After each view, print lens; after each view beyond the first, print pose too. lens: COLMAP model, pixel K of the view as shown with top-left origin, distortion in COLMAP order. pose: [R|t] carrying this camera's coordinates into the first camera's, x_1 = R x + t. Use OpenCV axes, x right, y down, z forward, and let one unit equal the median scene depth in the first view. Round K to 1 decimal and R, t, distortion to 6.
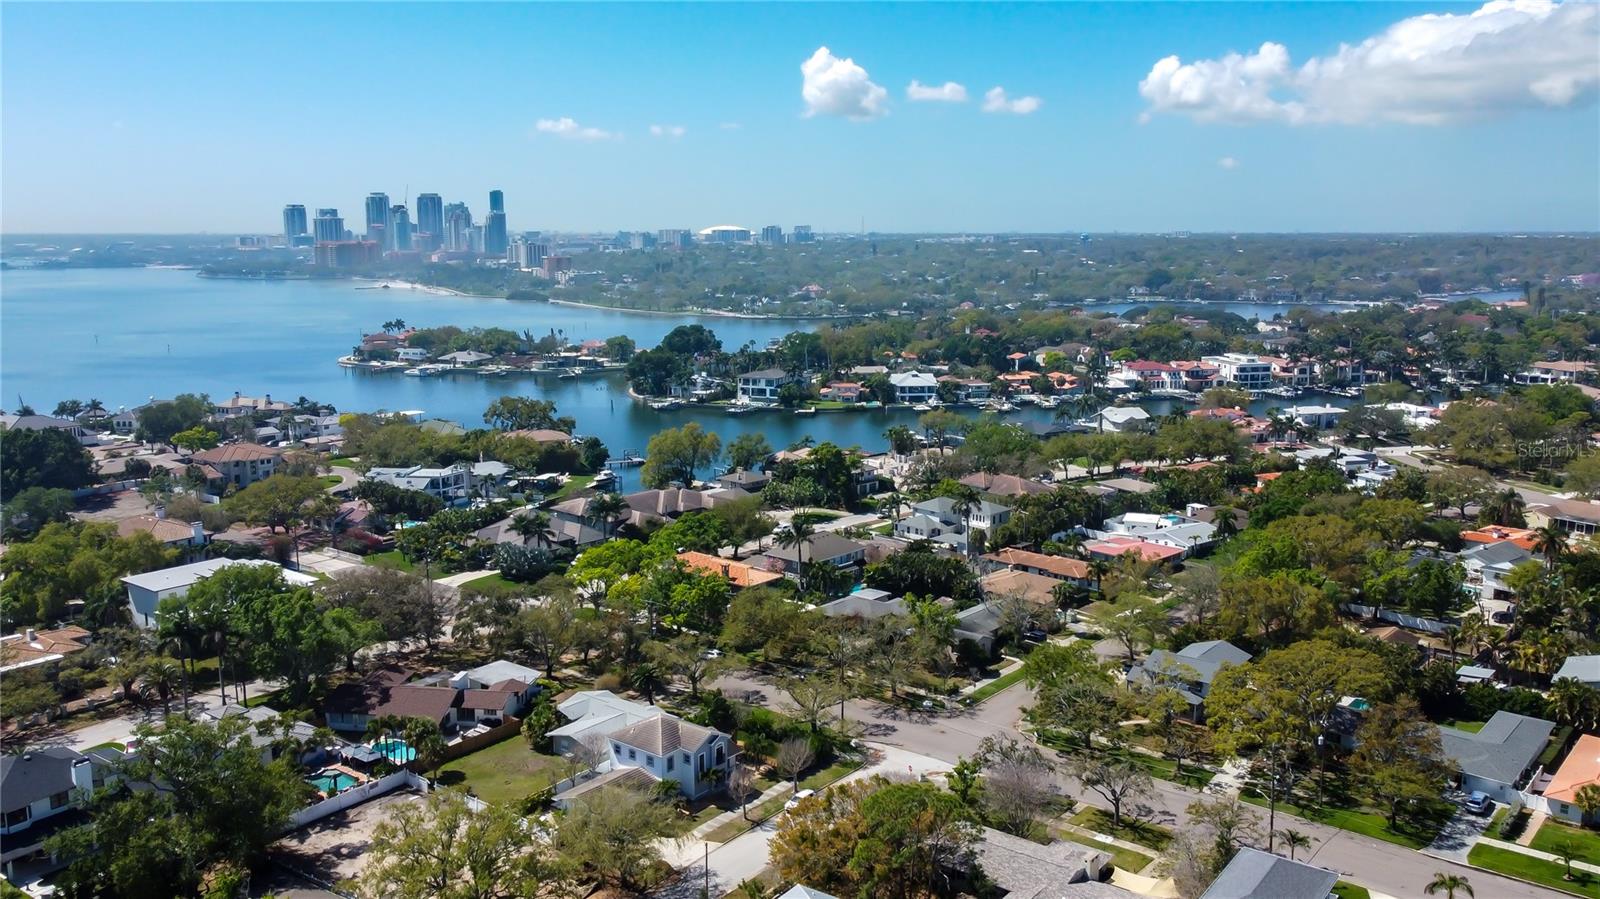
lens RADIAL K [[1322.8, 0, 800.0], [0, 1322.8, 449.5], [0, 0, 1]] dist [-0.003879, 0.070847]
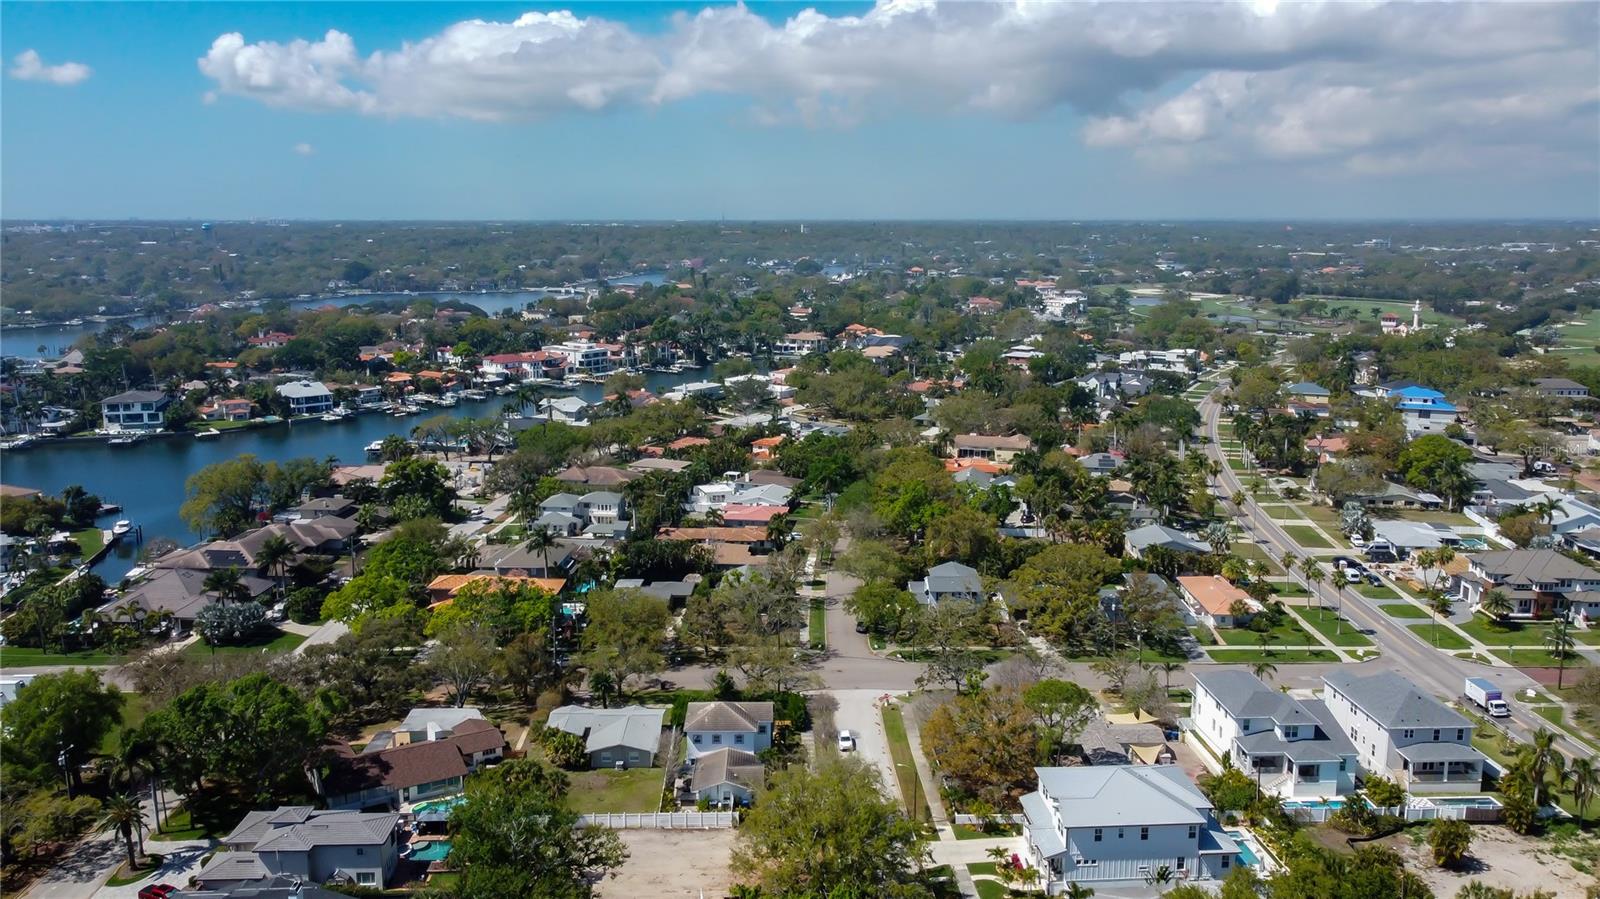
lens RADIAL K [[1322.8, 0, 800.0], [0, 1322.8, 449.5], [0, 0, 1]] dist [-0.003879, 0.070847]
pose [[0.770308, -0.112362, 0.627695, -0.109462], [0.105296, 0.993254, 0.048581, -0.008252], [-0.628919, 0.028672, 0.776942, 0.013483]]
